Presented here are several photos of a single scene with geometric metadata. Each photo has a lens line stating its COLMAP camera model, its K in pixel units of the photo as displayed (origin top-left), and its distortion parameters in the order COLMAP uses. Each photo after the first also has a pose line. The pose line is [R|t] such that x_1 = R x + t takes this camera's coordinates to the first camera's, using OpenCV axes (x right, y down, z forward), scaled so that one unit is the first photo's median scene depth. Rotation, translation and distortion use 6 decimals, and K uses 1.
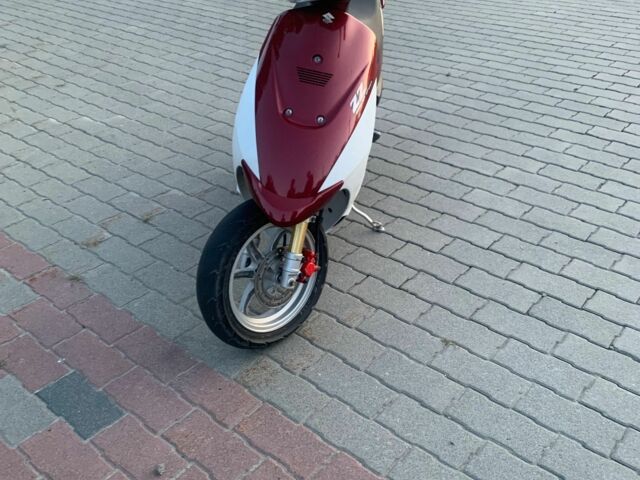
lens RADIAL K [[643.9, 0, 319.5], [0, 643.9, 242.5], [0, 0, 1]] dist [0.144707, -0.371560]
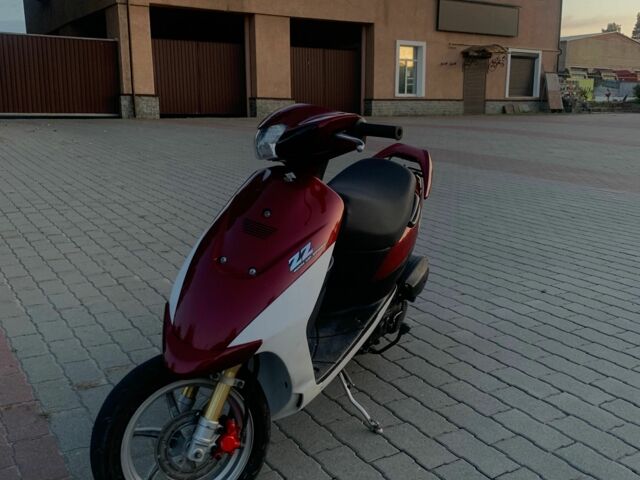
lens RADIAL K [[643.9, 0, 319.5], [0, 643.9, 242.5], [0, 0, 1]] dist [0.144707, -0.371560]
pose [[0.952049, 0.115939, -0.283125, 0.236049], [-0.201096, 0.934565, -0.293512, 0.015634], [0.230569, 0.336373, 0.913067, 0.110180]]
